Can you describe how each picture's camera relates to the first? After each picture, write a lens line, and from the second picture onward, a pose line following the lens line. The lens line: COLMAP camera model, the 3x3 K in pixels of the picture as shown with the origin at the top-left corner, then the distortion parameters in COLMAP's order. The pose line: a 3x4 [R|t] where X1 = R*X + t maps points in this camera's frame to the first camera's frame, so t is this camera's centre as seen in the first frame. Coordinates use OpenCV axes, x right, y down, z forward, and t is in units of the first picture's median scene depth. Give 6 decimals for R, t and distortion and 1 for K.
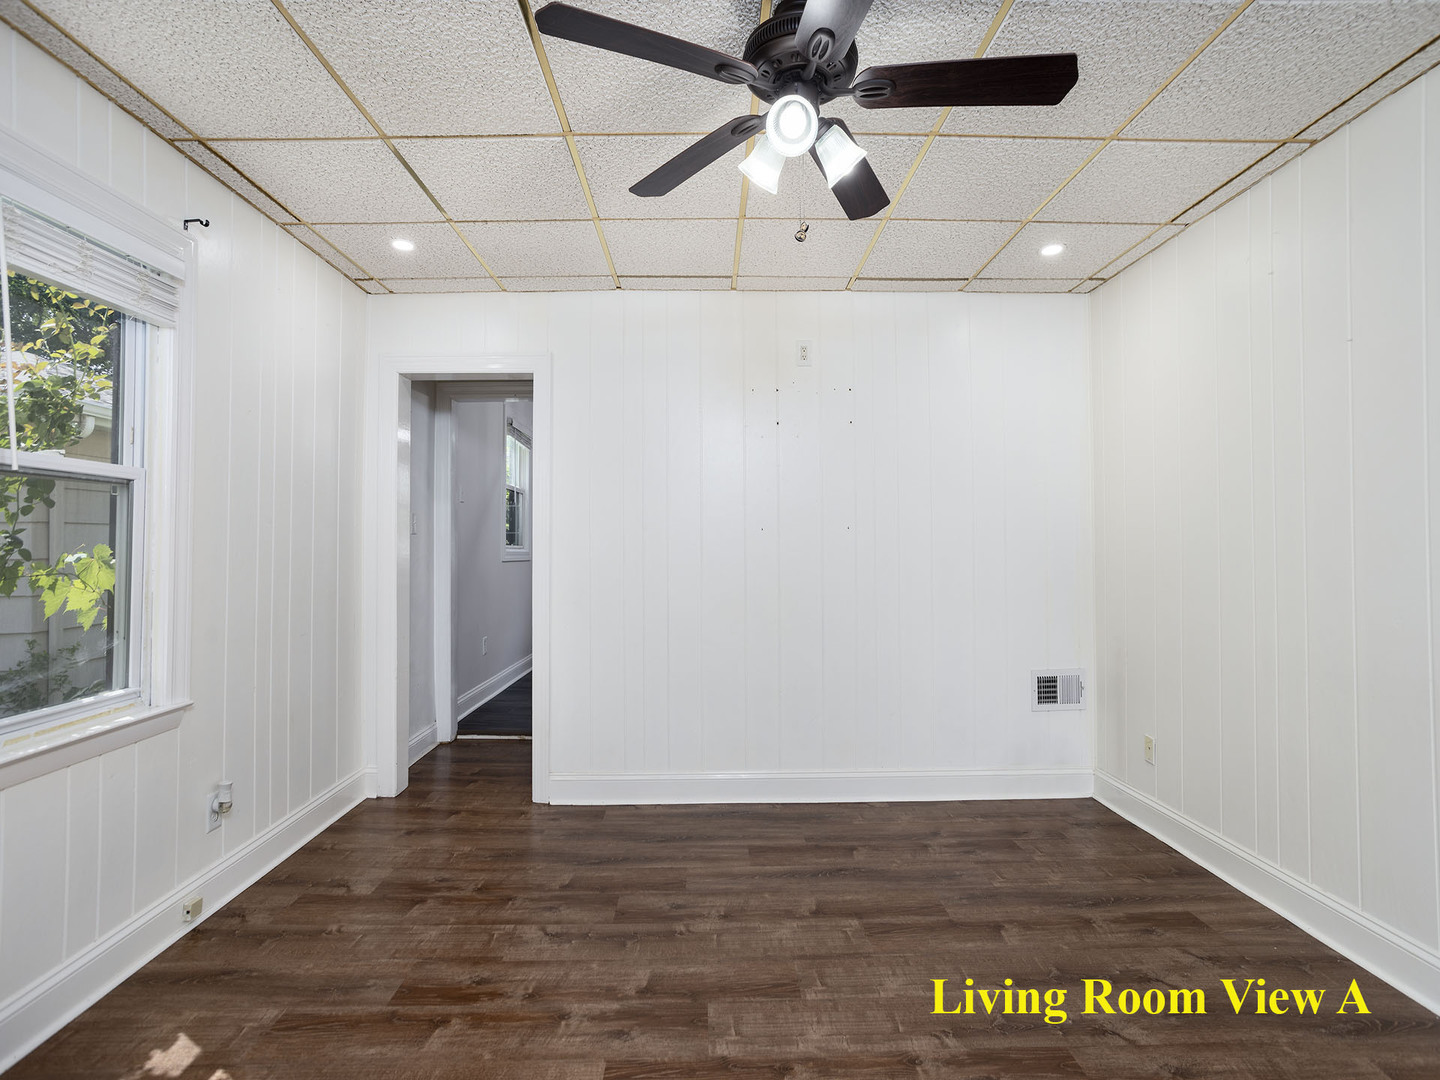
lens RADIAL K [[696.0, 0, 720.0], [0, 696.0, 540.0], [0, 0, 1]] dist [-0.057239, 0.033842]
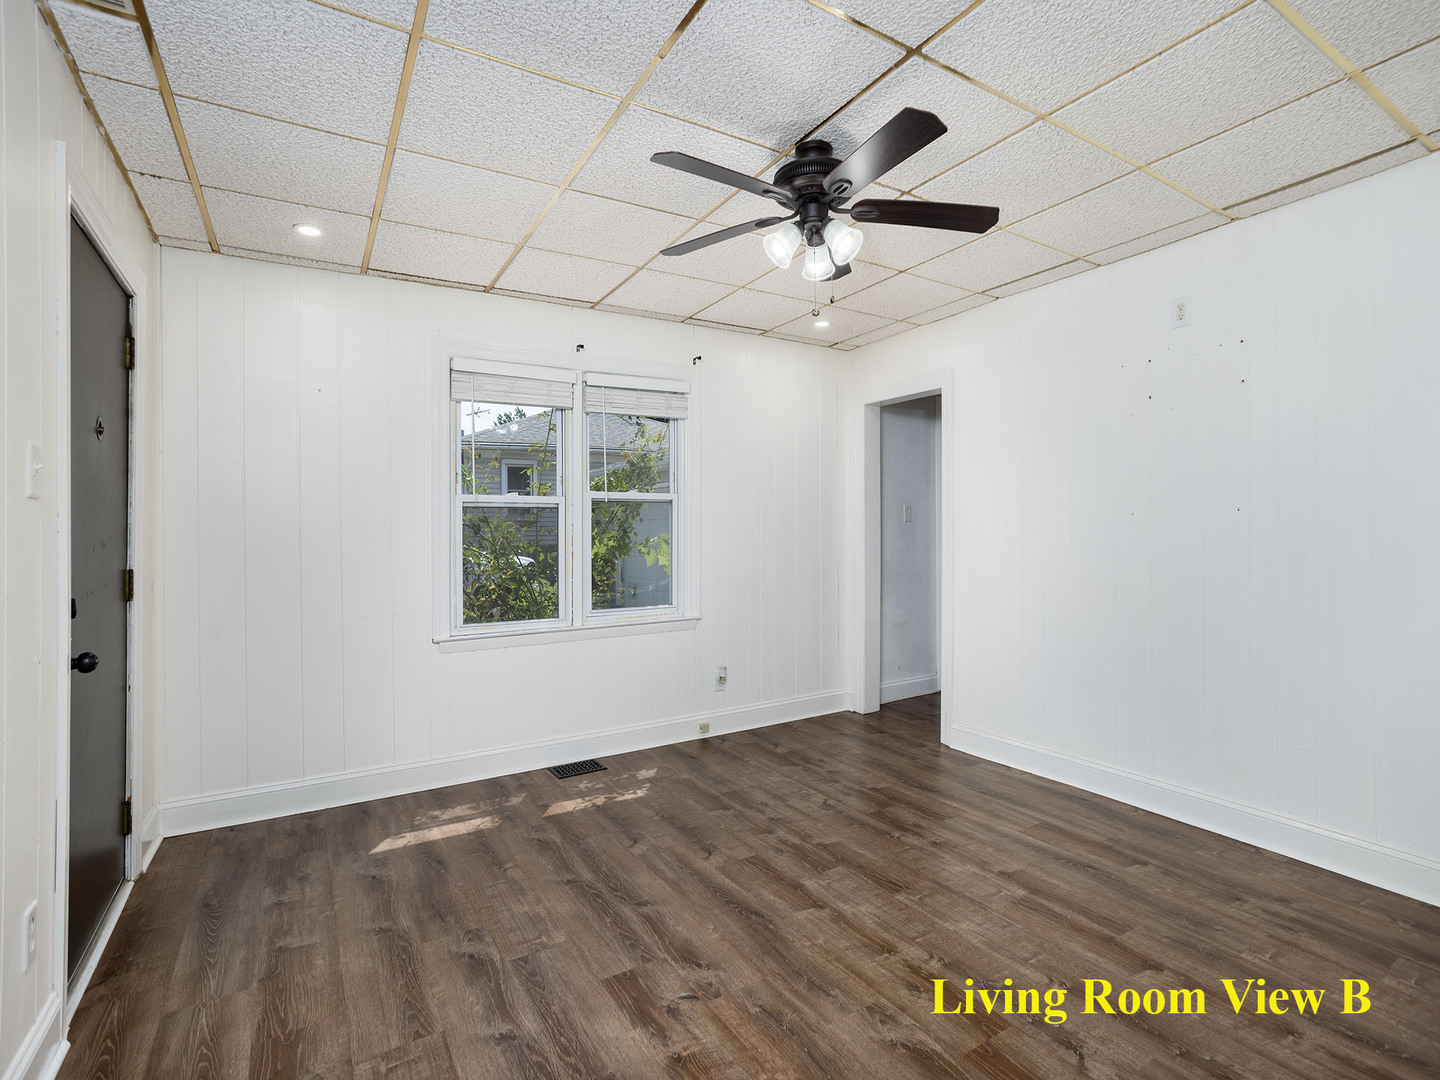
lens RADIAL K [[696.0, 0, 720.0], [0, 696.0, 540.0], [0, 0, 1]] dist [-0.057239, 0.033842]
pose [[0.506781, 0.010417, -0.862012, 0.861393], [0.014984, 0.999669, 0.020890, -0.011179], [0.861944, -0.023503, 0.506458, 0.083629]]
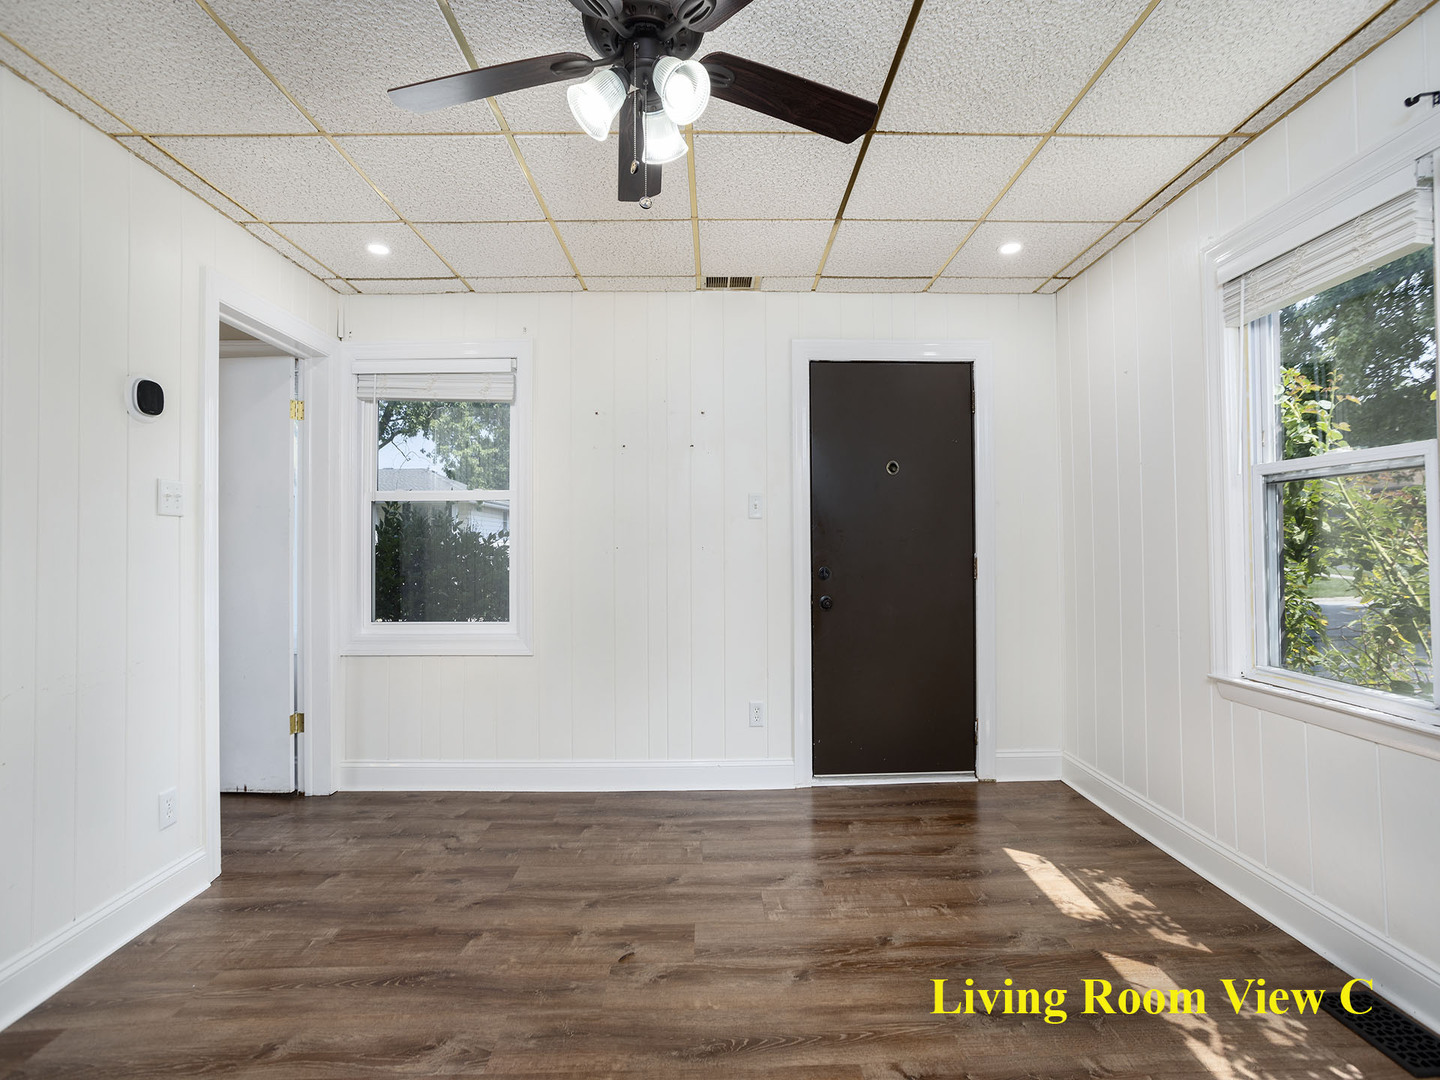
lens RADIAL K [[690.0, 0, 720.0], [0, 690.0, 540.0], [0, 0, 1]] dist [-0.056166, 0.032548]
pose [[-0.999792, 0.019837, 0.004757, 0.012552], [0.019756, 0.999669, -0.016494, 0.021732], [-0.005083, -0.016397, -0.999853, 1.343005]]
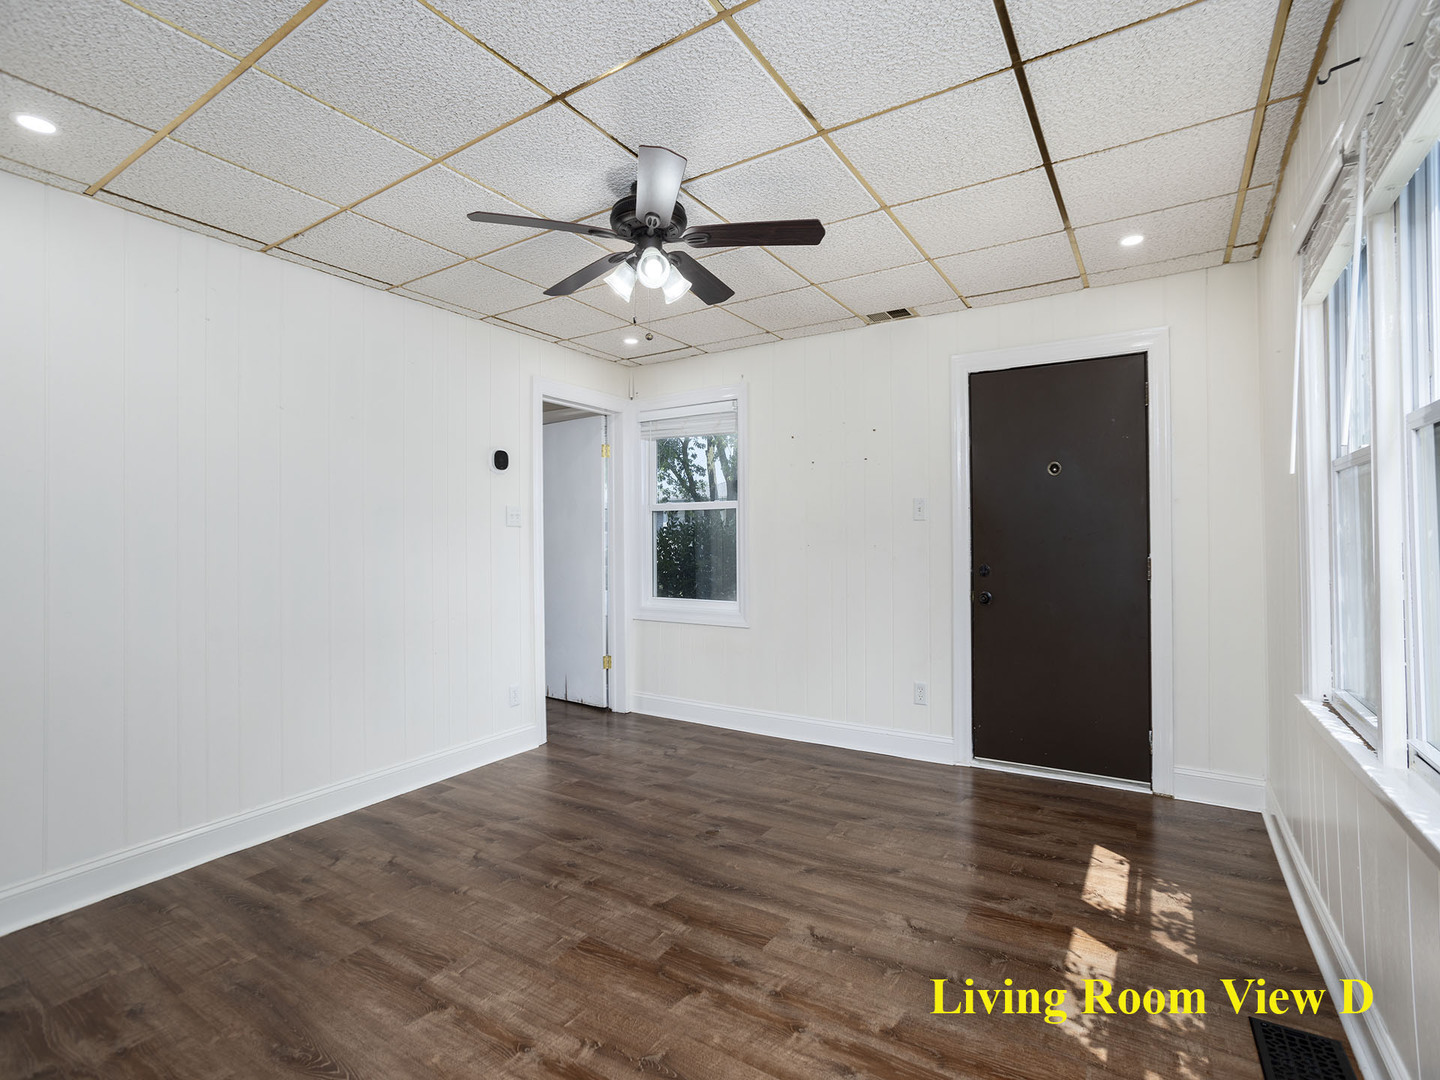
lens RADIAL K [[696.0, 0, 720.0], [0, 696.0, 540.0], [0, 0, 1]] dist [-0.057239, 0.033842]
pose [[-0.828960, 0.016506, 0.559064, -0.598883], [0.012001, 0.999859, -0.011727, 0.014422], [-0.559178, -0.003012, -0.829042, 1.521956]]
